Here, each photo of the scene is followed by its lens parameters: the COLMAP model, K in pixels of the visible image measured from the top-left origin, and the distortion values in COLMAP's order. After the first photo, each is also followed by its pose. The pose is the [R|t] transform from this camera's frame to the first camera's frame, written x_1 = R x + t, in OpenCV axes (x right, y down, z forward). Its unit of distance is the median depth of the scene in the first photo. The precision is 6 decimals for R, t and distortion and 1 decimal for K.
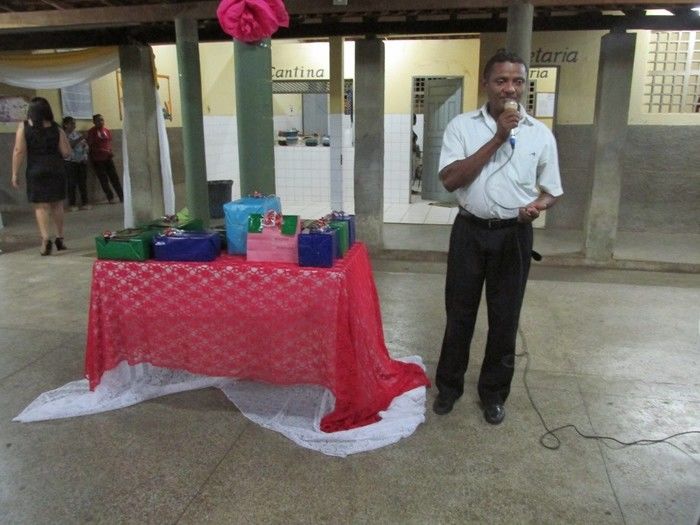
lens RADIAL K [[616.0, 0, 349.7], [0, 616.0, 277.3], [0, 0, 1]] dist [-0.011565, 0.010150]
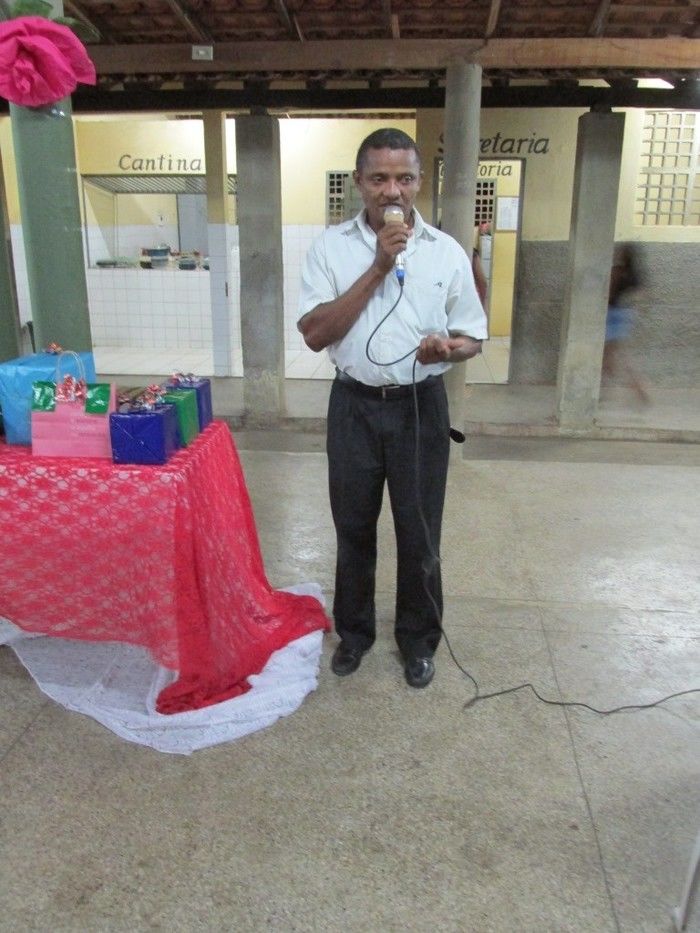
lens RADIAL K [[809.9, 0, 348.4], [0, 809.9, 486.8], [0, 0, 1]] dist [-0.006289, -0.004434]
pose [[0.994886, -0.023683, 0.098187, 0.065741], [0.018349, 0.998325, 0.054870, -0.029470], [-0.099322, -0.052788, 0.993654, 0.112142]]
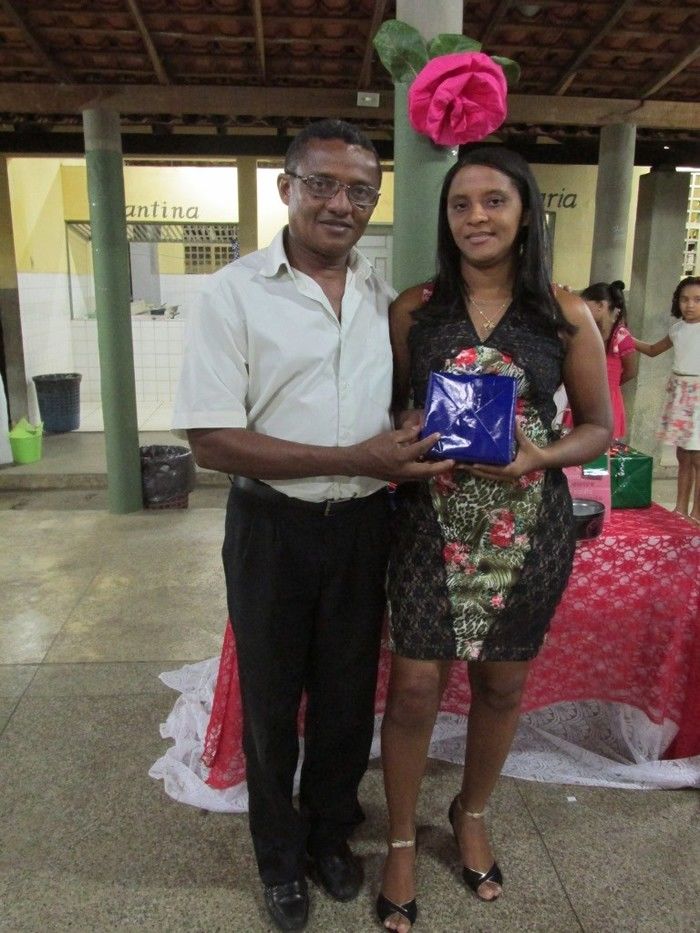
lens RADIAL K [[823.0, 0, 352.3], [0, 823.0, 491.7], [0, 0, 1]] dist [-0.001849, -0.002703]
pose [[0.943704, -0.076355, 0.321858, -0.493018], [0.076967, 0.996975, 0.010843, -0.069353], [-0.321712, 0.014540, 0.946726, 0.271974]]
